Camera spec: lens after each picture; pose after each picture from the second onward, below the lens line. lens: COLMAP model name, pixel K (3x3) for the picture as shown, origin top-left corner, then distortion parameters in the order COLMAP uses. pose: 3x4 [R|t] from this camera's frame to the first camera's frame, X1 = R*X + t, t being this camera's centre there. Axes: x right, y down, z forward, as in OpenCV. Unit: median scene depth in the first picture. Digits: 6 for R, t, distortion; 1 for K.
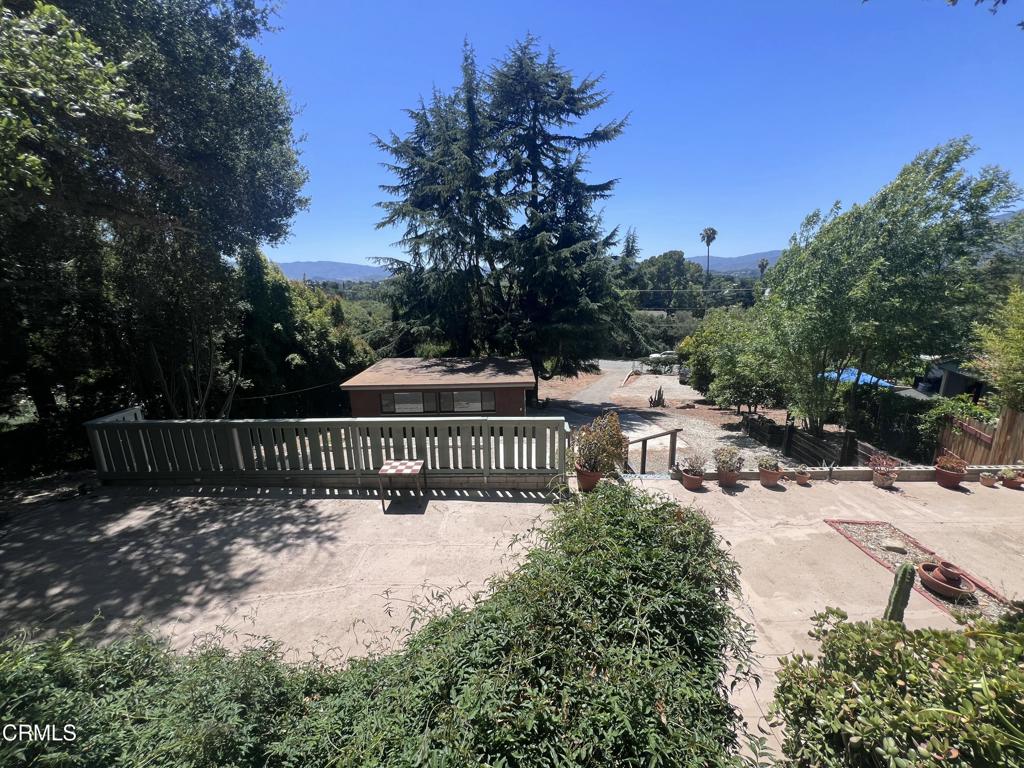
lens RADIAL K [[407.9, 0, 510.0], [0, 407.9, 383.9], [0, 0, 1]] dist [-0.007352, 0.001176]
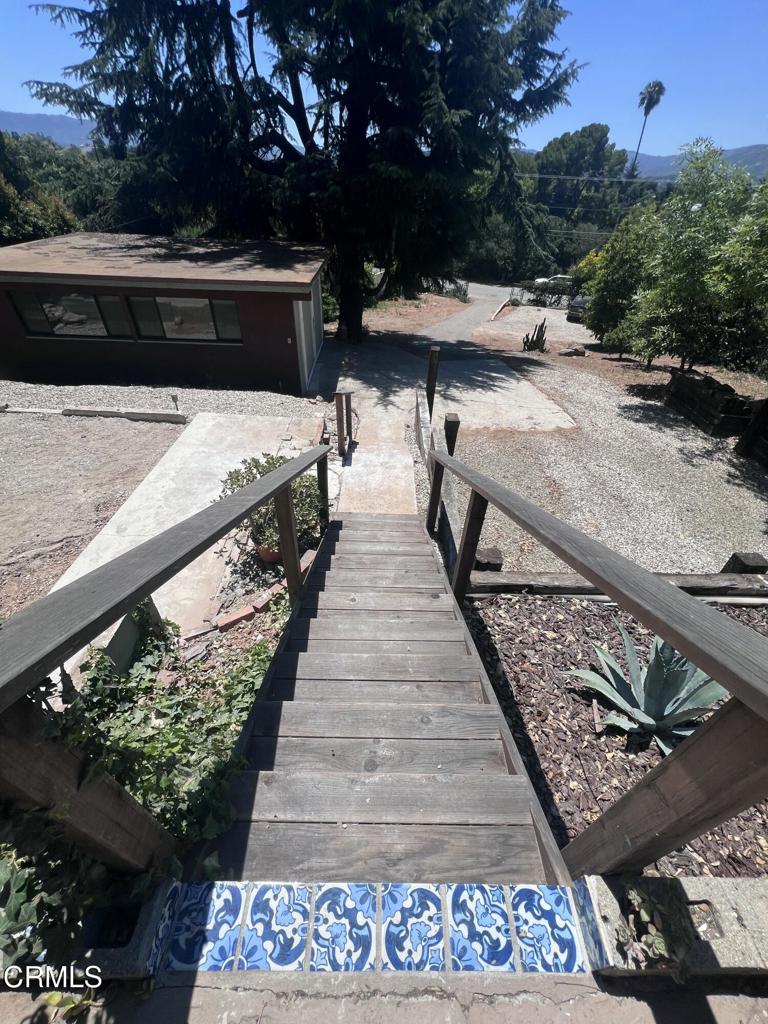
lens RADIAL K [[407.9, 0, 387.8], [0, 407.9, 509.3], [0, 0, 1]] dist [-0.007352, 0.001176]
pose [[0.997895, 0.040002, 0.051038, 0.148062], [-0.058054, 0.901781, 0.428277, 0.028138], [-0.028893, -0.430339, 0.902205, 0.441187]]
